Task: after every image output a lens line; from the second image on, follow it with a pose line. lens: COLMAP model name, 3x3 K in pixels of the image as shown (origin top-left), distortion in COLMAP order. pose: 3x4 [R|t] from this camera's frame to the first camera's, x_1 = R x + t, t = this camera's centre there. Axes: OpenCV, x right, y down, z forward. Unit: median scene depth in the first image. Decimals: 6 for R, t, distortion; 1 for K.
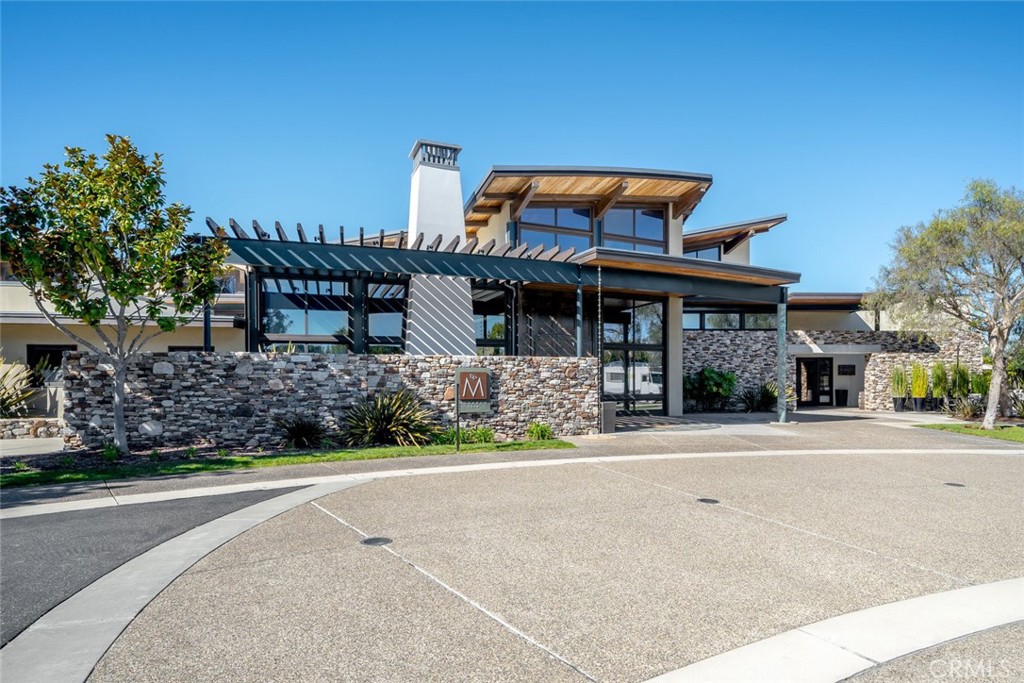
lens RADIAL K [[492.6, 0, 512.0], [0, 492.6, 341.5], [0, 0, 1]] dist [-0.000684, 0.000524]
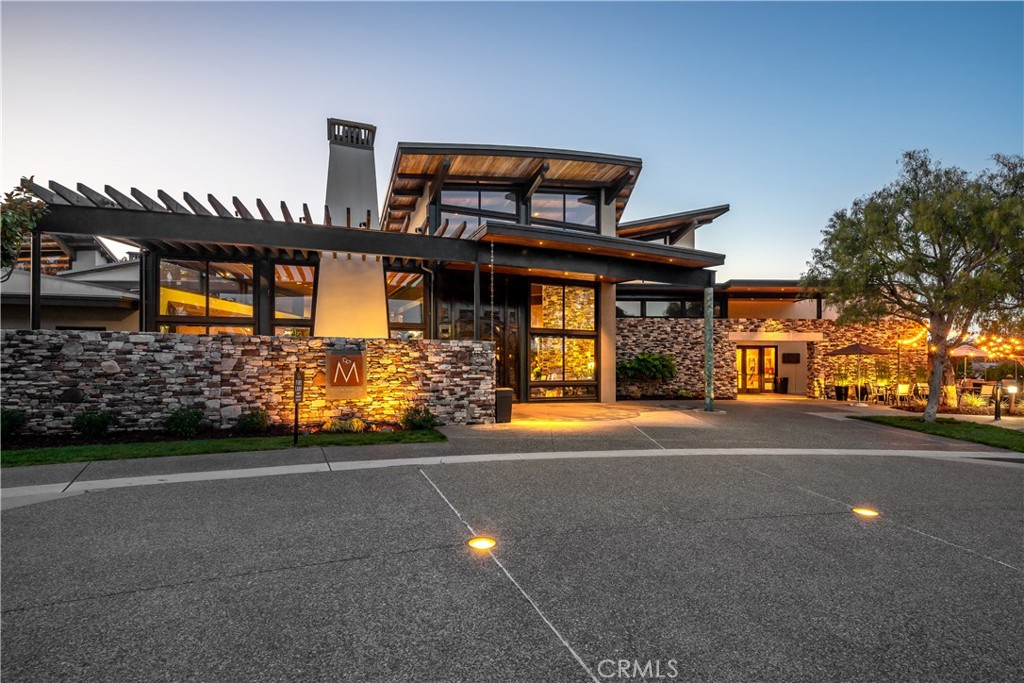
lens RADIAL K [[420.5, 0, 513.2], [0, 420.5, 324.2], [0, 0, 1]] dist [-0.000265, -0.000007]
pose [[0.999611, 0.006608, -0.027112, 0.233135], [-0.007132, 0.999788, -0.019300, 0.015751], [0.026978, 0.019486, 0.999446, 0.209657]]
